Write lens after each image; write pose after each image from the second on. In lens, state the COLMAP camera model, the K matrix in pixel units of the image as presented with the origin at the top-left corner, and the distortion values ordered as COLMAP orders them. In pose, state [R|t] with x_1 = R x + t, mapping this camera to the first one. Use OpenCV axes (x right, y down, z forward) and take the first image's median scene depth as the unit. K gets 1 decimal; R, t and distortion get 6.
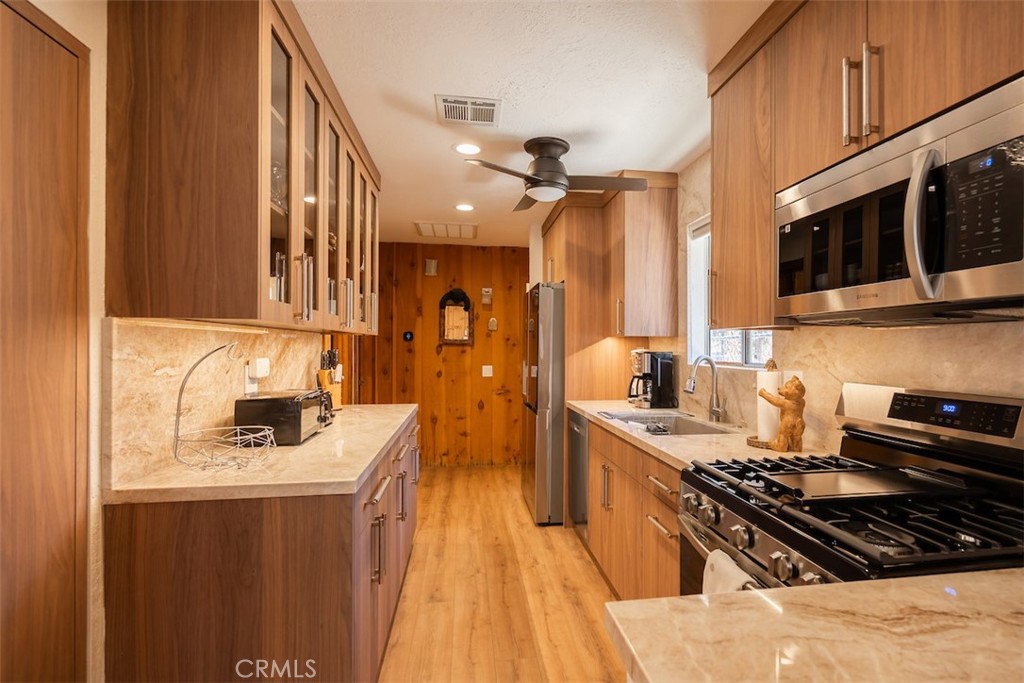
lens RADIAL K [[494.1, 0, 539.5], [0, 494.1, 336.3], [0, 0, 1]] dist [-0.003010, -0.000275]
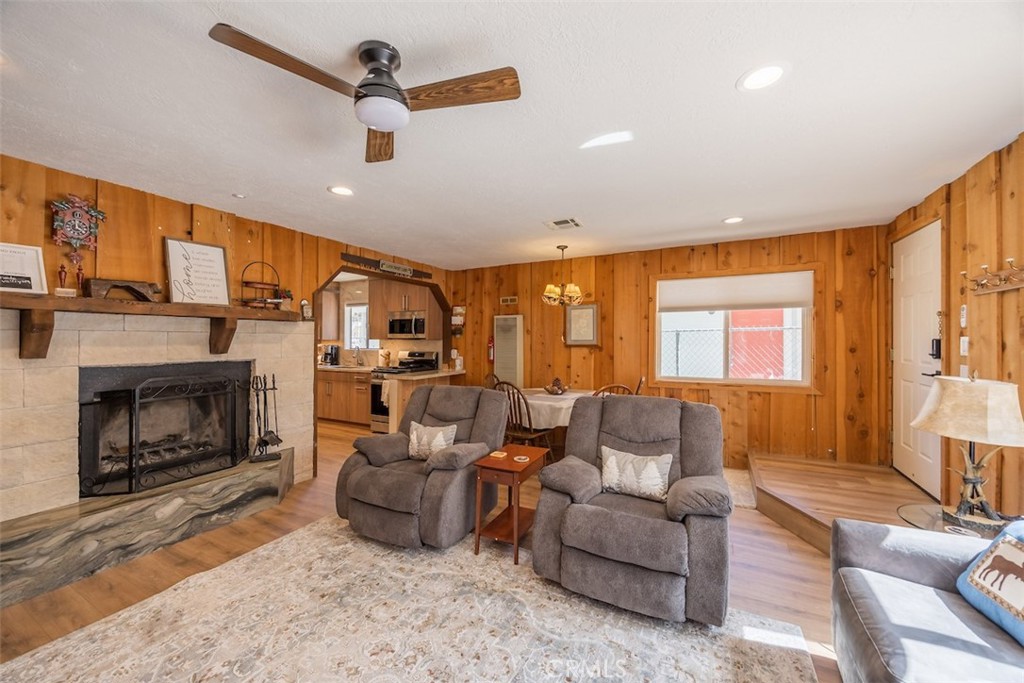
lens RADIAL K [[399.2, 0, 515.3], [0, 399.2, 351.7], [0, 0, 1]] dist [-0.000802, -0.000280]
pose [[0.573659, -0.025782, 0.818689, -0.935980], [-0.018397, 0.998847, 0.044347, -0.046755], [-0.818888, -0.040502, 0.572523, -1.052120]]
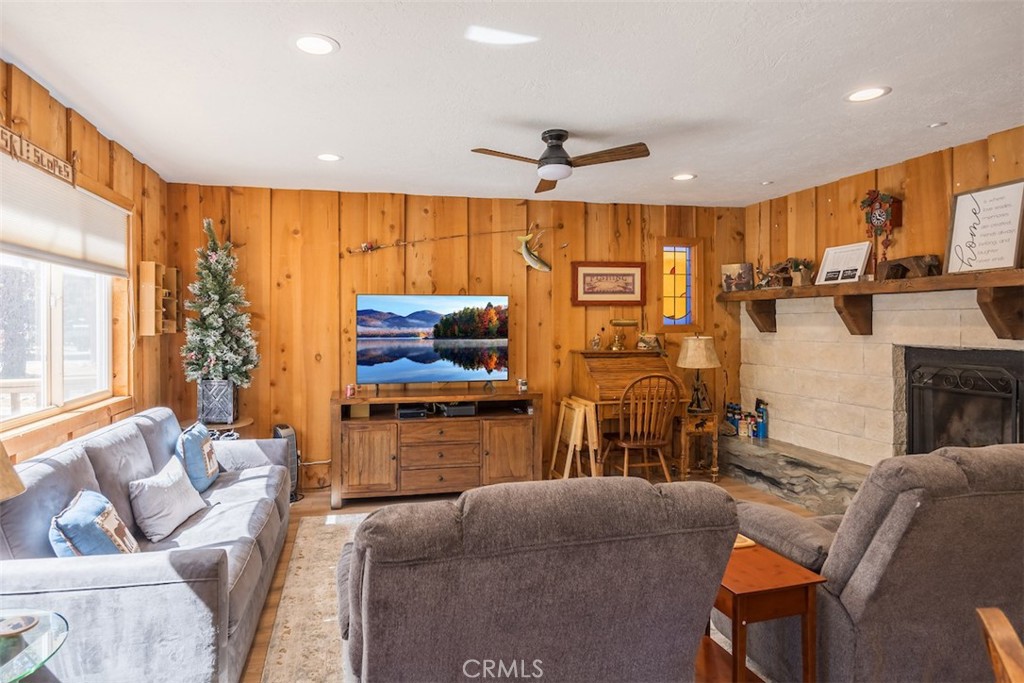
lens RADIAL K [[586.3, 0, 465.8], [0, 586.3, 328.6], [0, 0, 1]] dist [0.007102, -0.001686]
pose [[0.044762, 0.010530, -0.998942, 0.358652], [0.028020, 0.999538, 0.011792, -0.039750], [0.998605, -0.028518, 0.044447, -0.855749]]
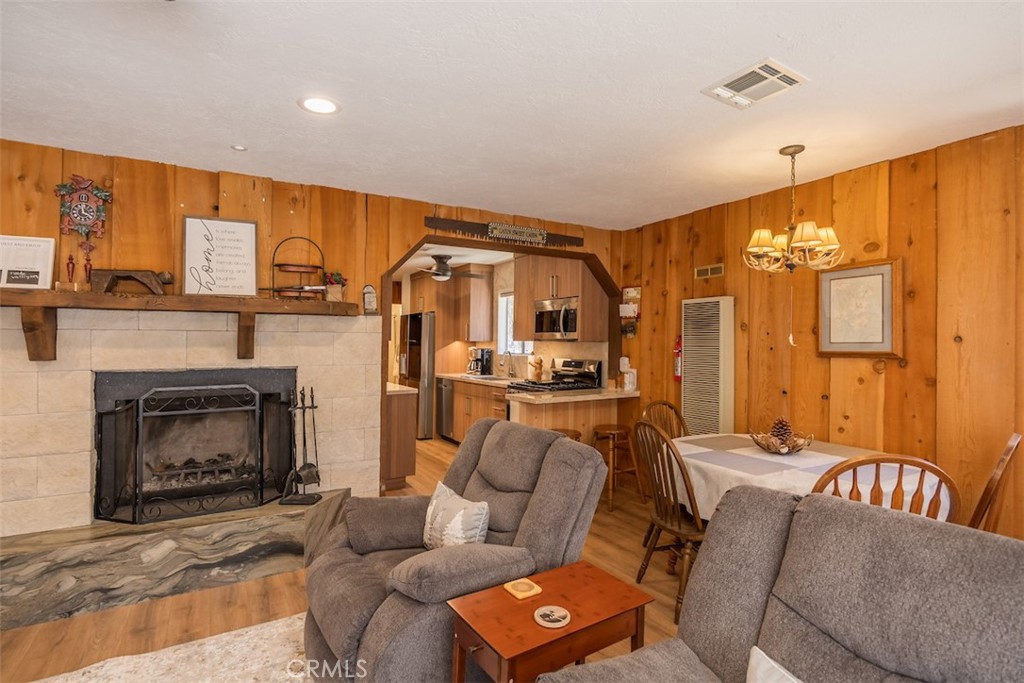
lens RADIAL K [[515.3, 0, 508.8], [0, 515.3, 347.6], [0, 0, 1]] dist [-0.013128, 0.002967]
pose [[0.921713, -0.003524, 0.387858, -0.479962], [-0.010140, 0.999398, 0.033178, -0.043465], [-0.387741, -0.034514, 0.921122, -0.998454]]
